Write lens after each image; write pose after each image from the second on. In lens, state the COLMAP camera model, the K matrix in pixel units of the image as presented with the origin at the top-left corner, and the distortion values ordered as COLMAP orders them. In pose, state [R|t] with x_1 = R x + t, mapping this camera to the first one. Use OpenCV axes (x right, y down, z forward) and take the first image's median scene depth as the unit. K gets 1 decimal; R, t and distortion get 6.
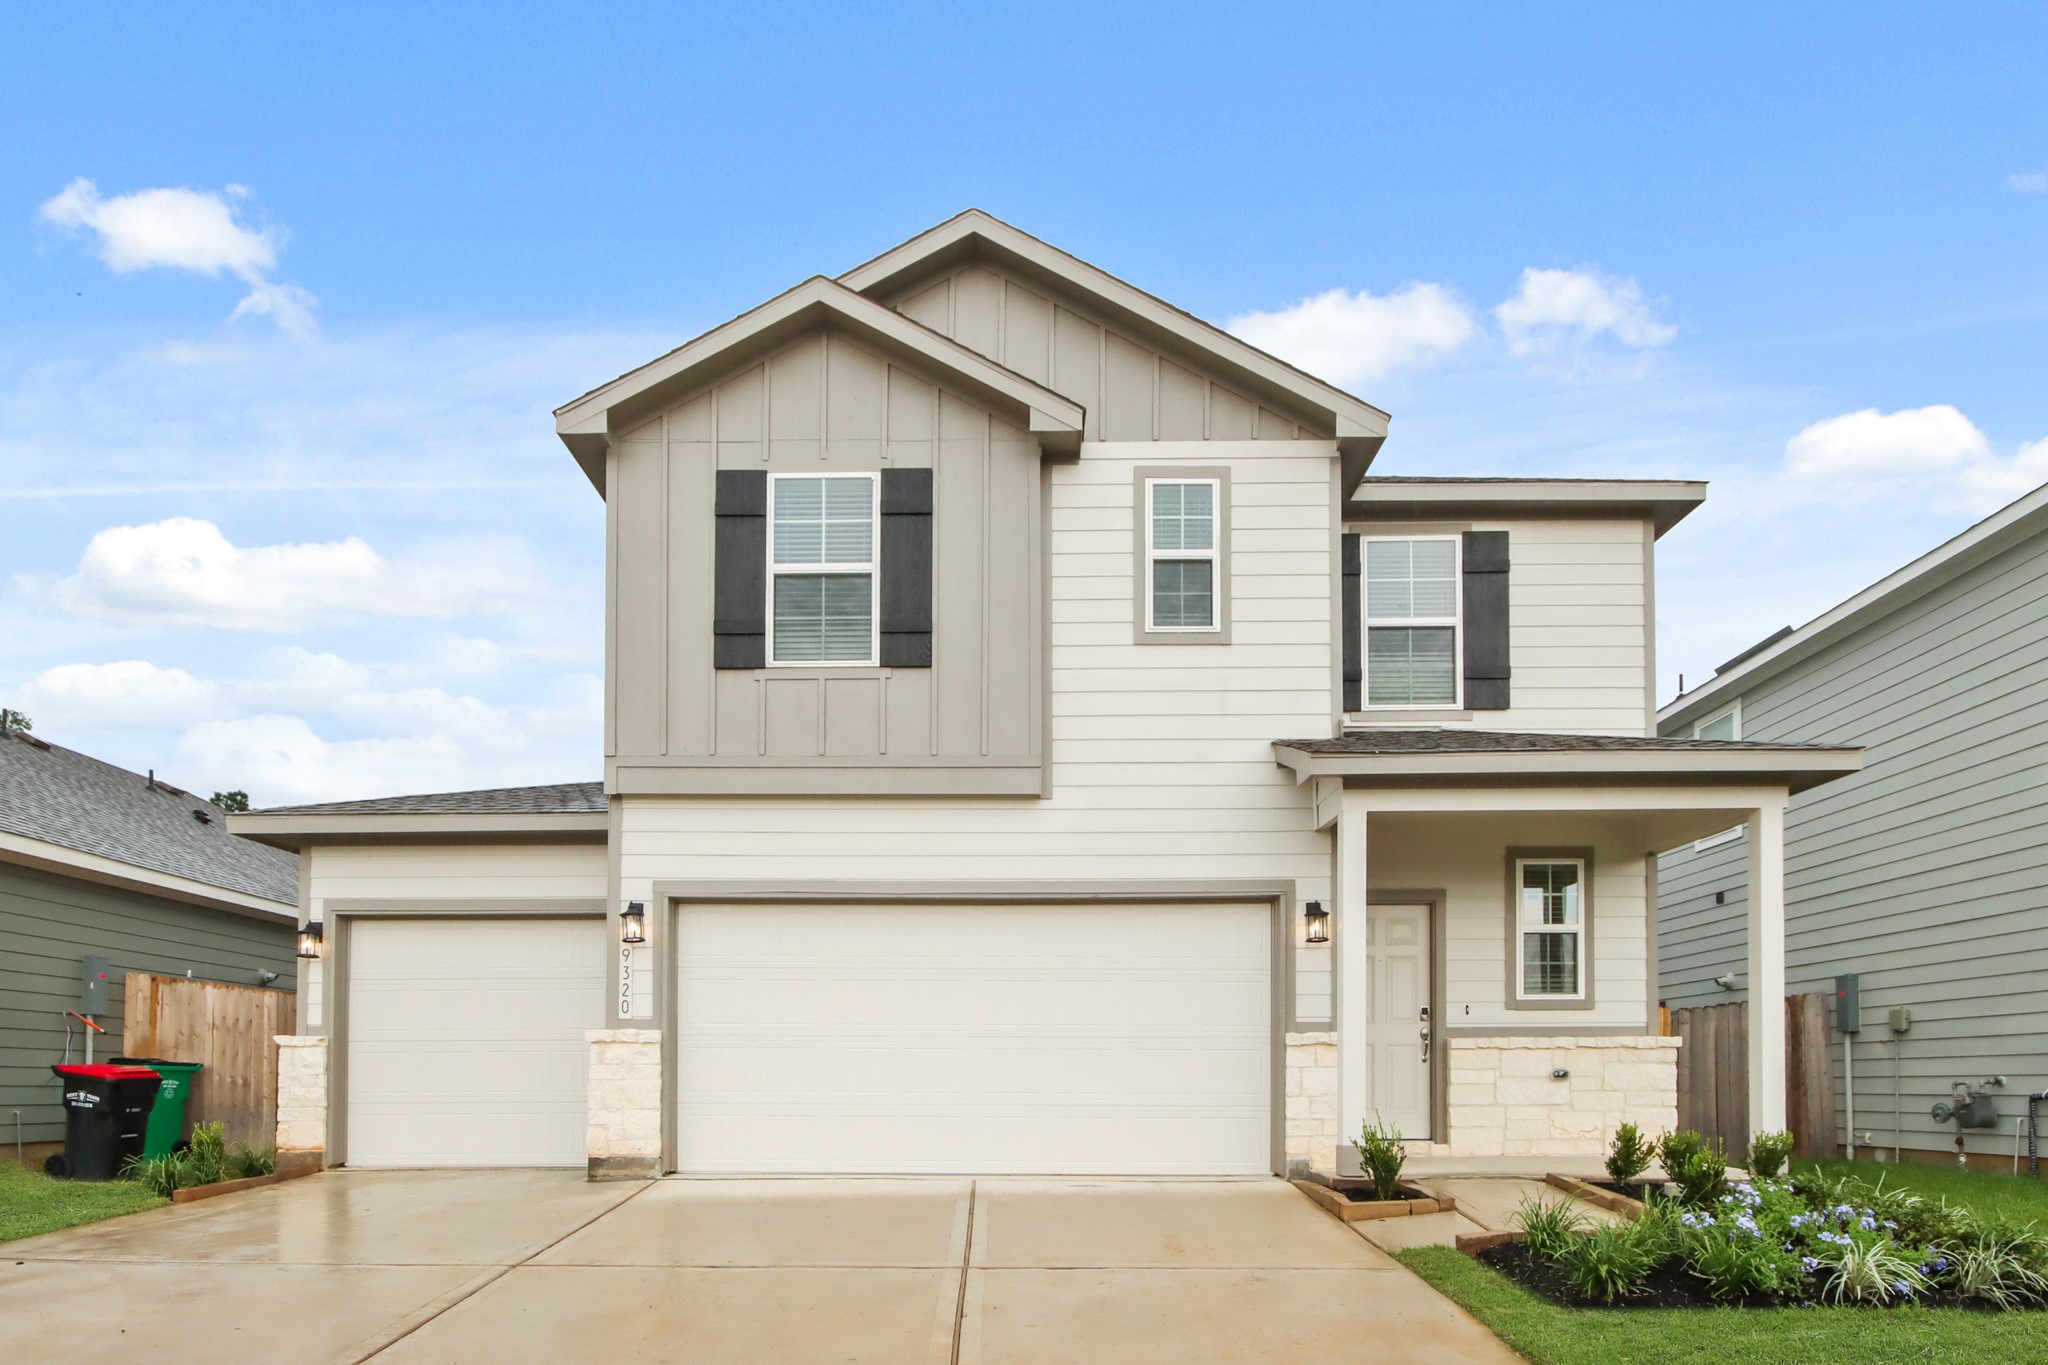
lens RADIAL K [[1103.2, 0, 1023.7], [0, 1103.2, 728.6], [0, 0, 1]] dist [-0.000616, 0.001626]
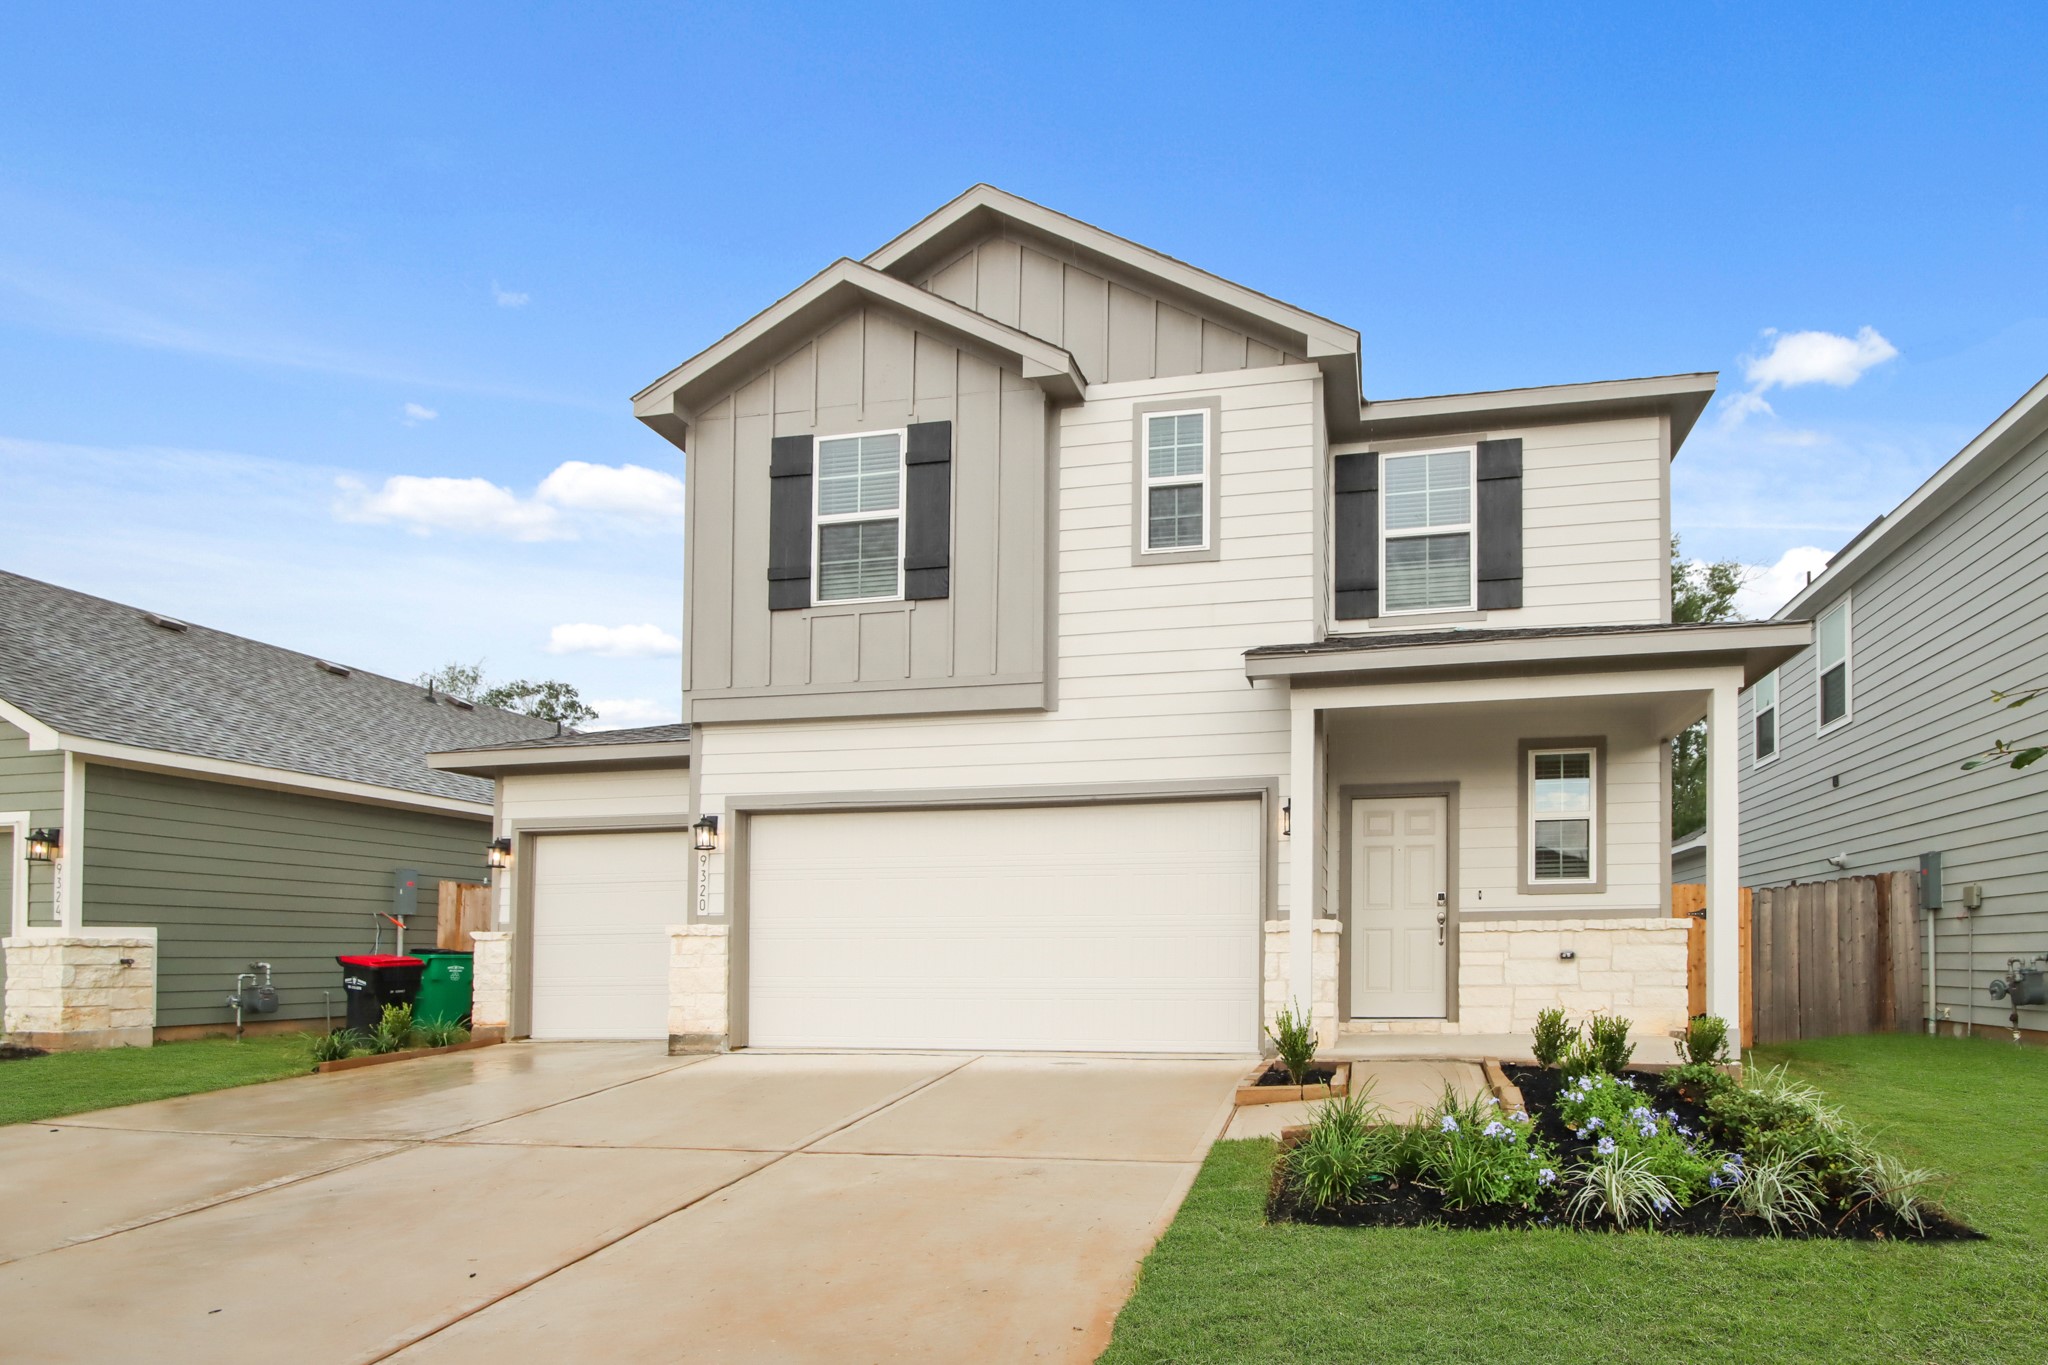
lens RADIAL K [[959.4, 0, 1016.9], [0, 959.4, 672.7], [0, 0, 1]] dist [0.000251, -0.001690]
pose [[0.989976, -0.047578, -0.132979, 0.099841], [0.049835, 0.998664, 0.013696, 0.008972], [0.132150, -0.020186, 0.991024, 0.040891]]
